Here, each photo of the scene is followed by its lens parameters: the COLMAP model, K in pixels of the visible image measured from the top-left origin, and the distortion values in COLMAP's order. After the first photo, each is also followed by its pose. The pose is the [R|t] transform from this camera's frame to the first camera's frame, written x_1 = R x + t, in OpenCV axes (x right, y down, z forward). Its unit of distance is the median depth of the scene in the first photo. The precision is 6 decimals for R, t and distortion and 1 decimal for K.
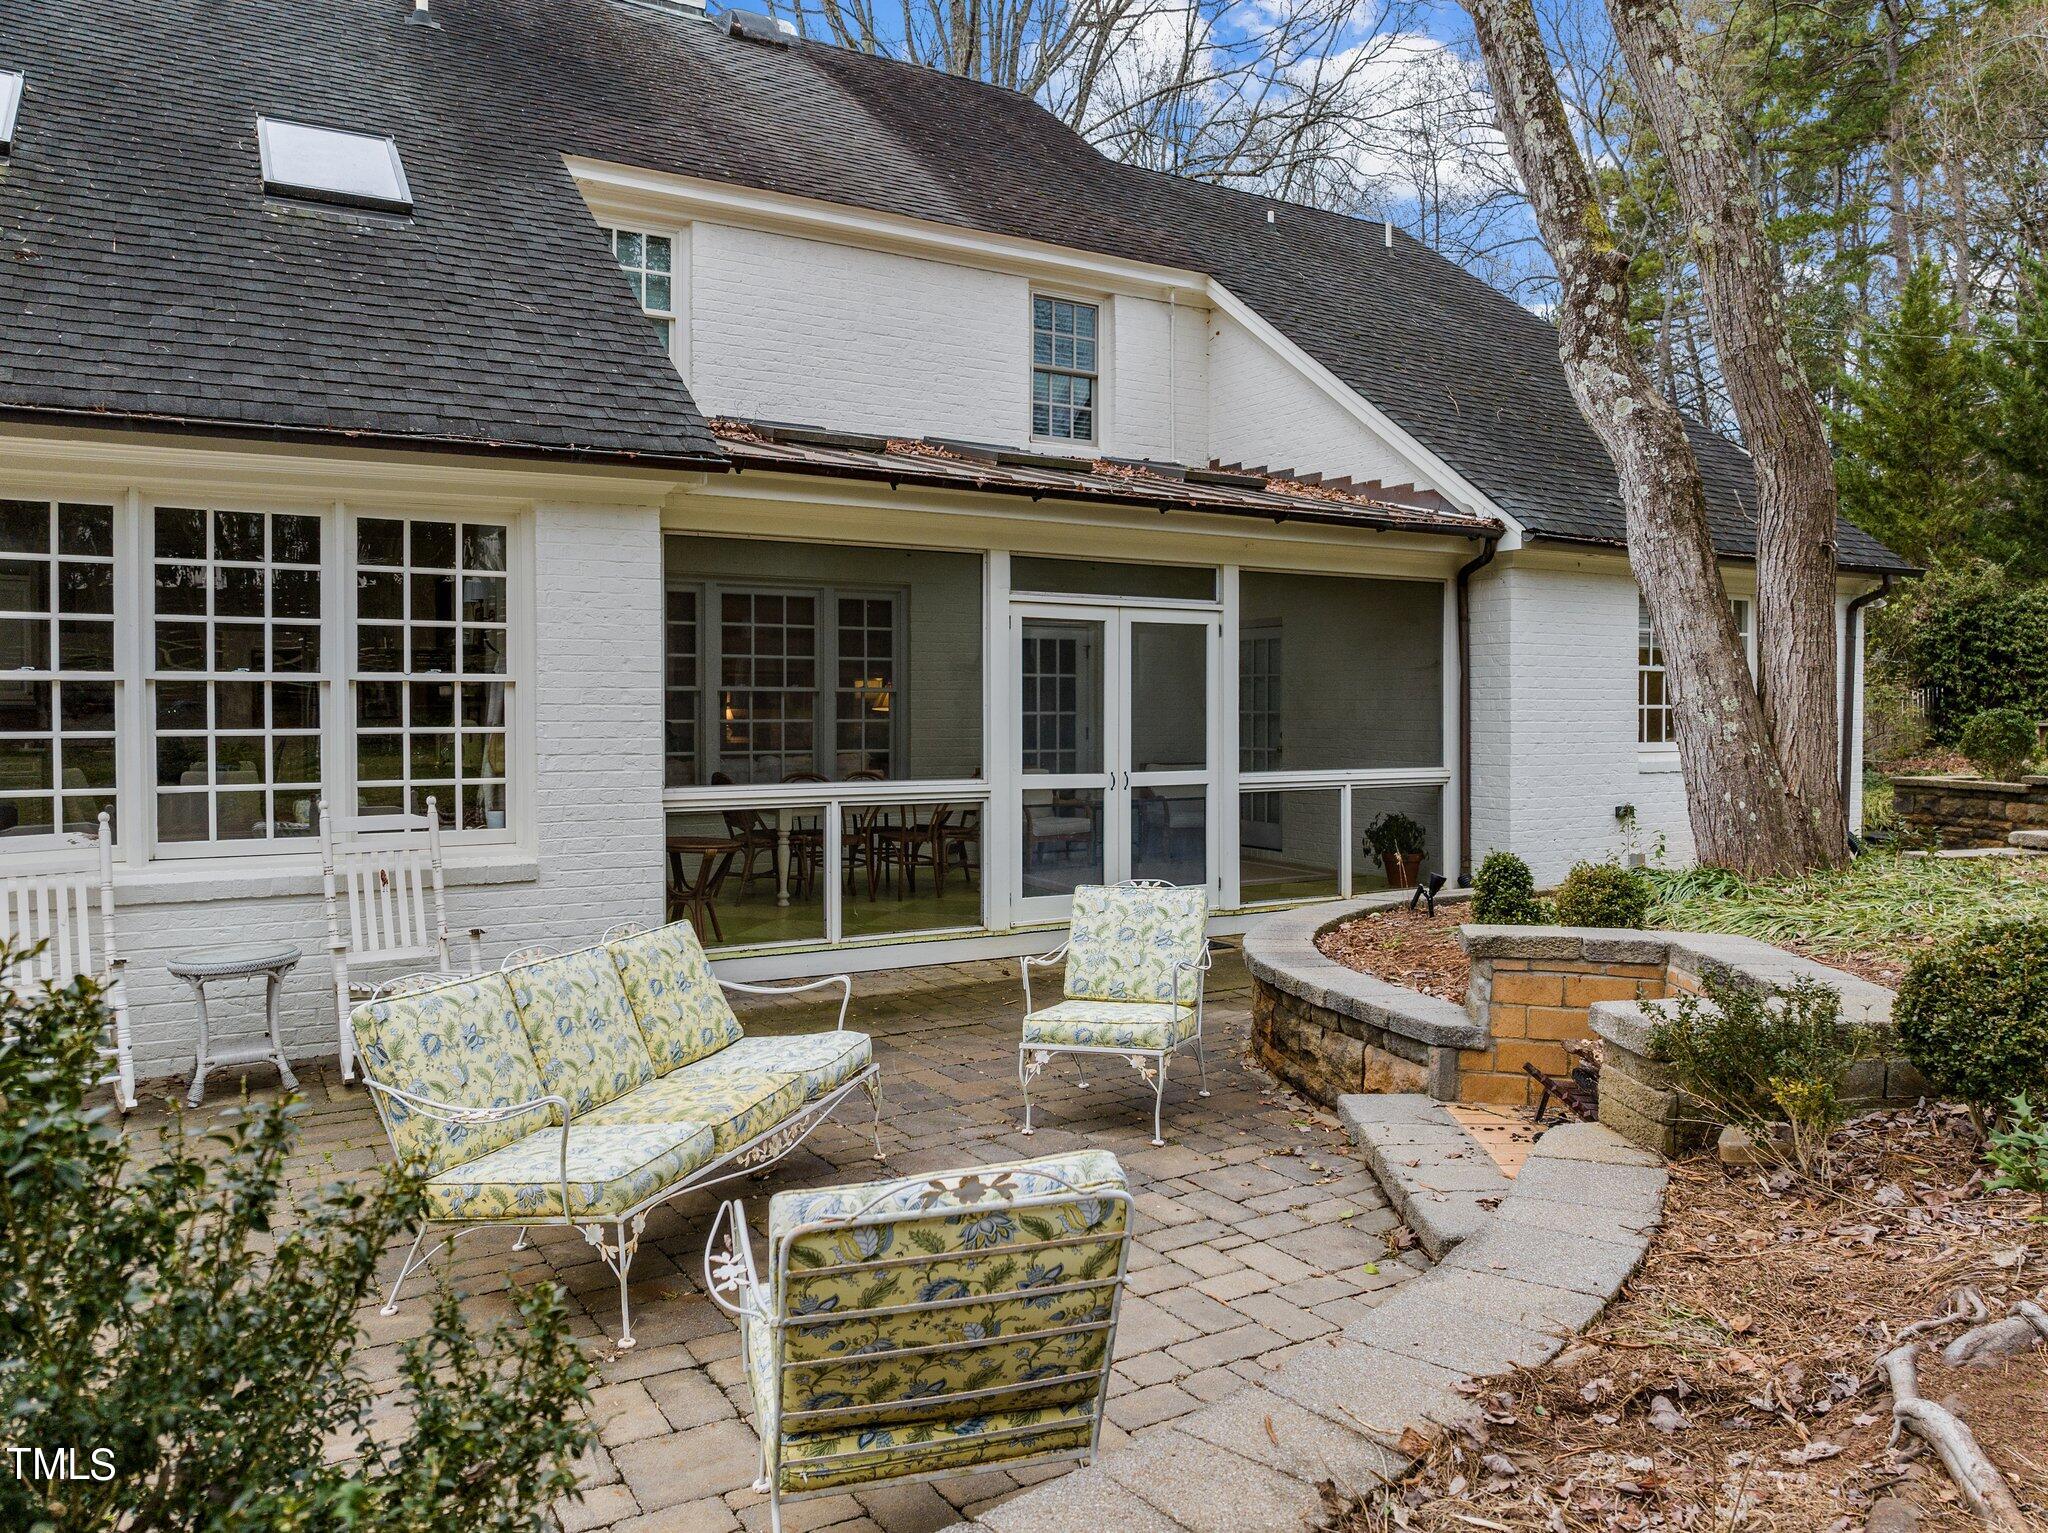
lens RADIAL K [[1445.4, 0, 1026.6], [0, 1445.4, 748.5], [0, 0, 1]] dist [-0.042567, -0.000341]
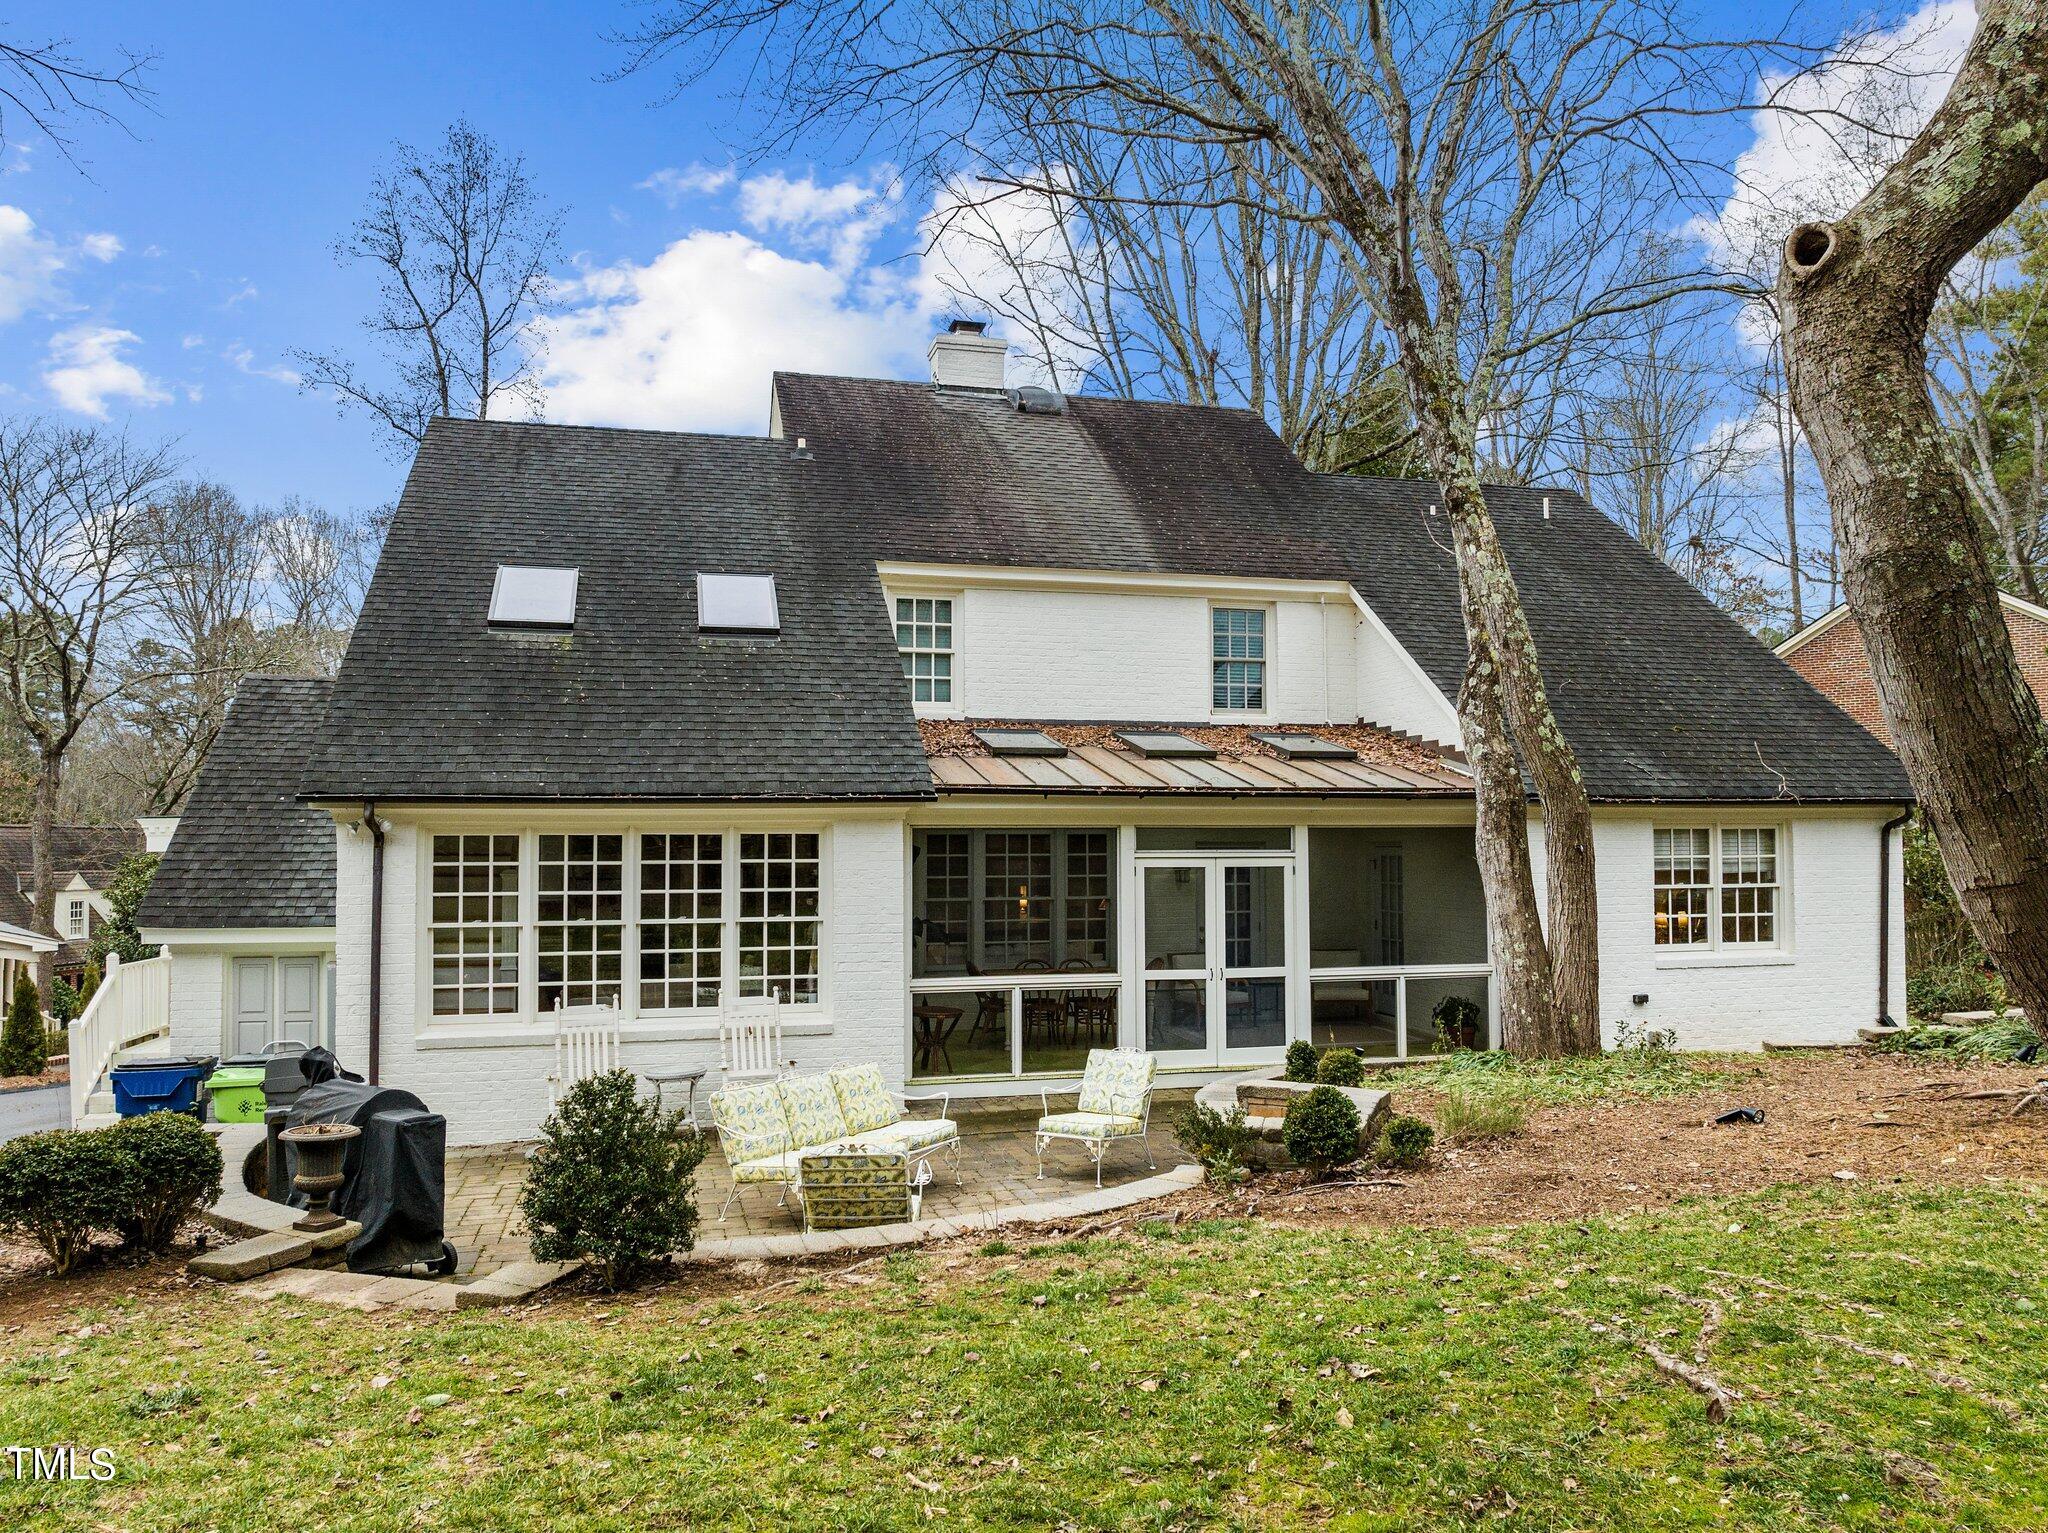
lens RADIAL K [[1439.1, 0, 1022.6], [0, 1439.1, 786.2], [0, 0, 1]] dist [-0.033400, -0.002613]
pose [[0.959057, -0.015785, -0.282774, 0.378343], [-0.002859, 0.997855, -0.065399, -0.094686], [0.283200, 0.063529, 0.956954, -0.629944]]
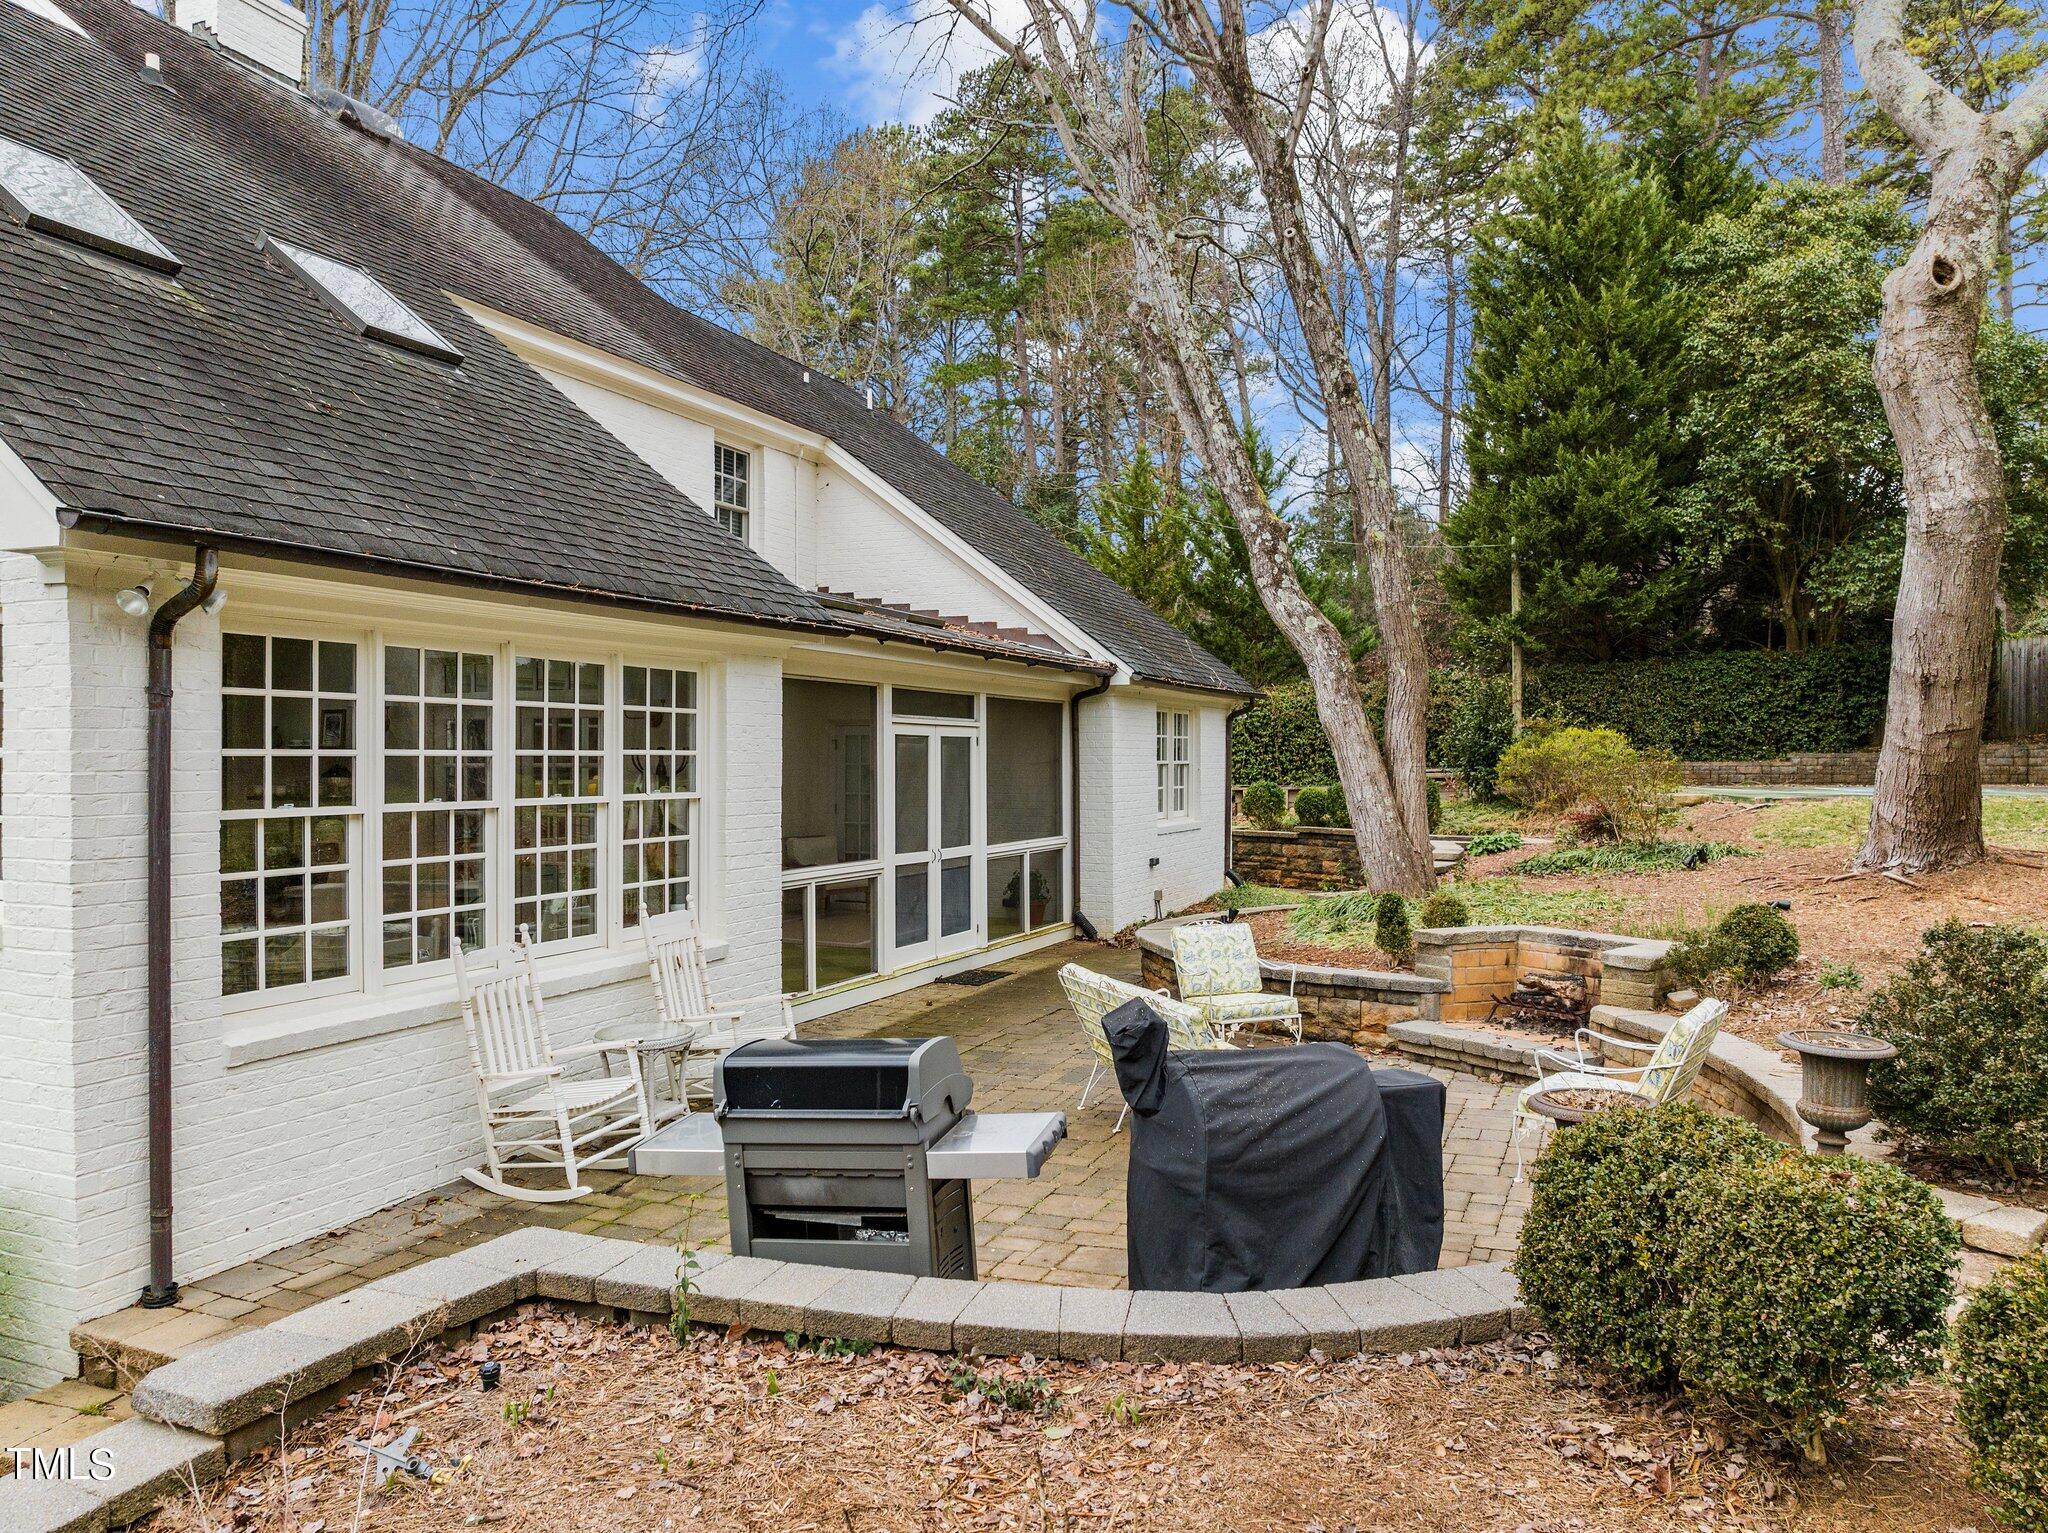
lens RADIAL K [[1450.9, 0, 1025.2], [0, 1450.9, 762.6], [0, 0, 1]] dist [-0.021216, -0.009246]
pose [[0.805117, -0.001594, 0.593114, -0.849472], [0.015369, 0.999717, -0.018175, -0.048879], [-0.592917, 0.023748, 0.804913, -0.160411]]
